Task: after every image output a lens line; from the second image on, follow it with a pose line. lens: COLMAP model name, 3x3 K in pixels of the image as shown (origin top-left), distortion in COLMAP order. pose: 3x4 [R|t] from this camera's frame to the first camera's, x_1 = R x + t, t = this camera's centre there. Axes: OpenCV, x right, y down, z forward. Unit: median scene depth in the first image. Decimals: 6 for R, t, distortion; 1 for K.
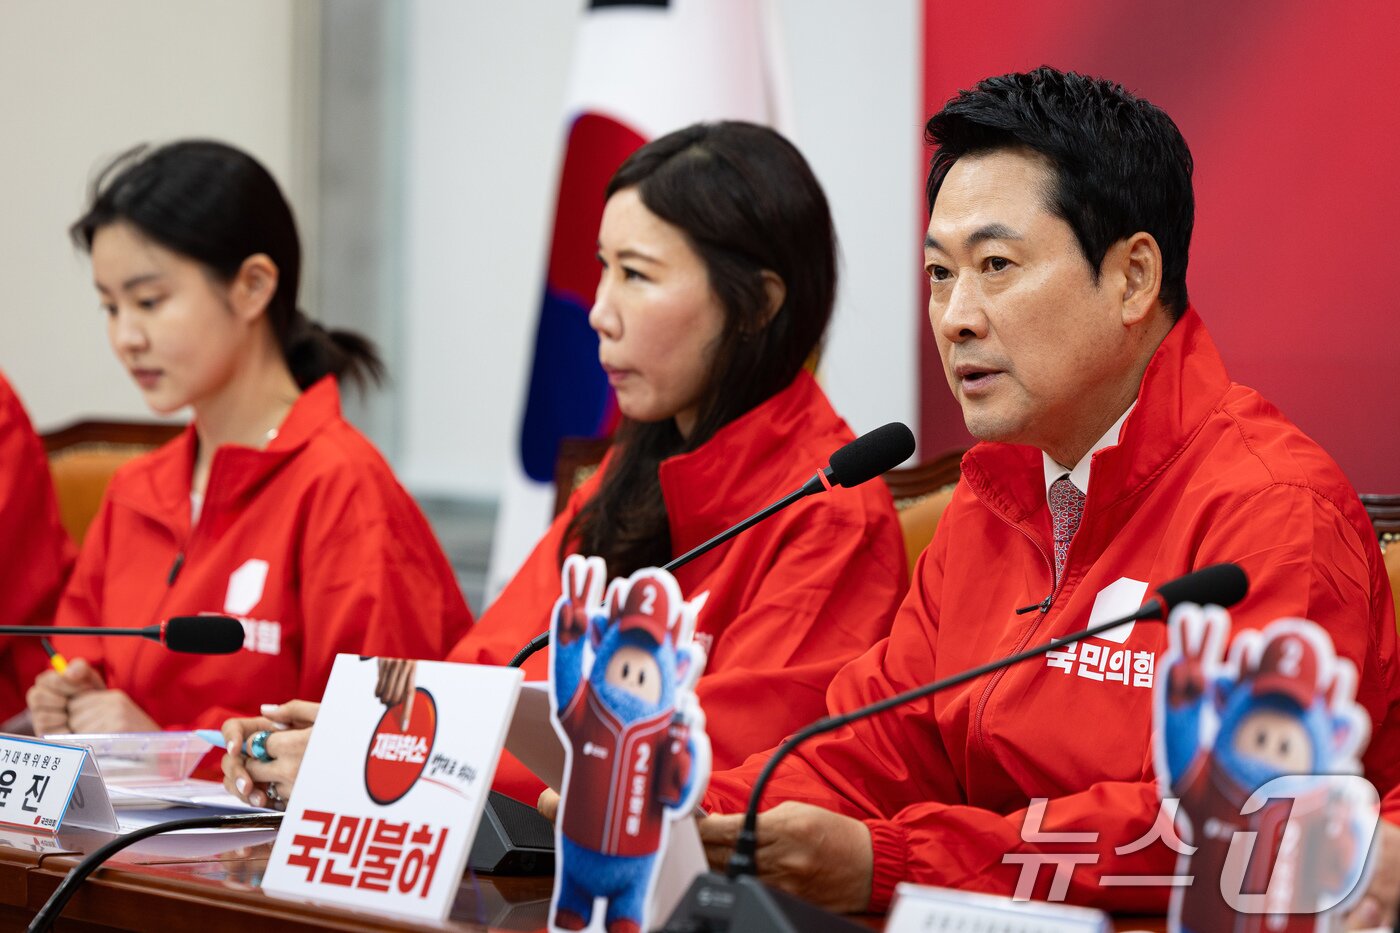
lens RADIAL K [[5154.4, 0, 700.1], [0, 5154.4, 467.7], [0, 0, 1]] dist [0.210764, 0.000000]
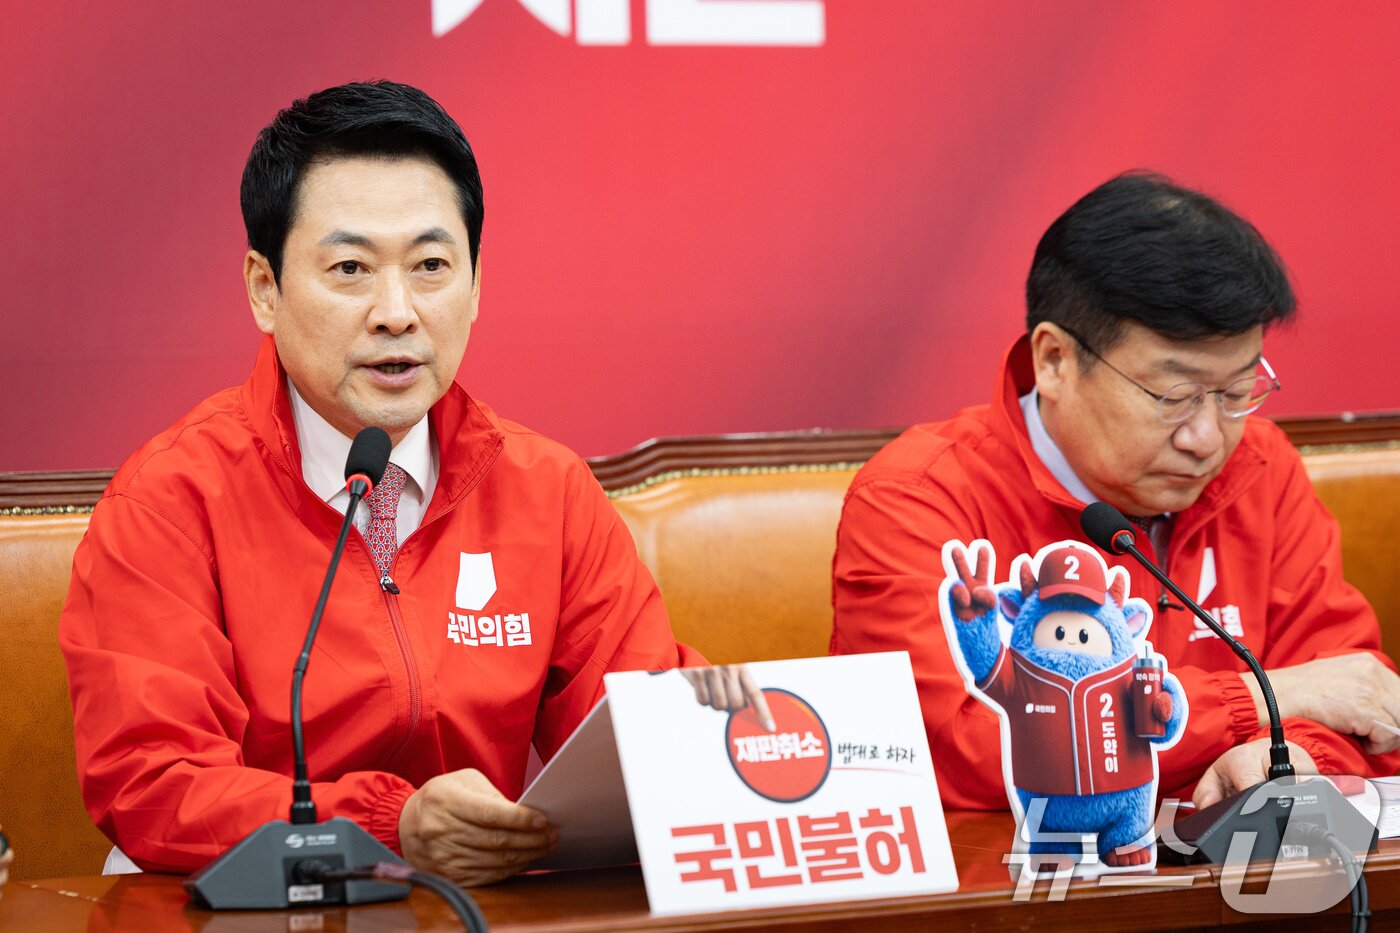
lens RADIAL K [[5283.8, 0, 700.0], [0, 5283.8, 466.0], [0, 0, 1]] dist [-0.190985, 0.000000]
pose [[0.164109, -0.062329, 0.984471, -1.116192], [0.045635, 0.997413, 0.055541, -0.062103], [-0.985386, 0.035812, 0.166528, 0.854283]]
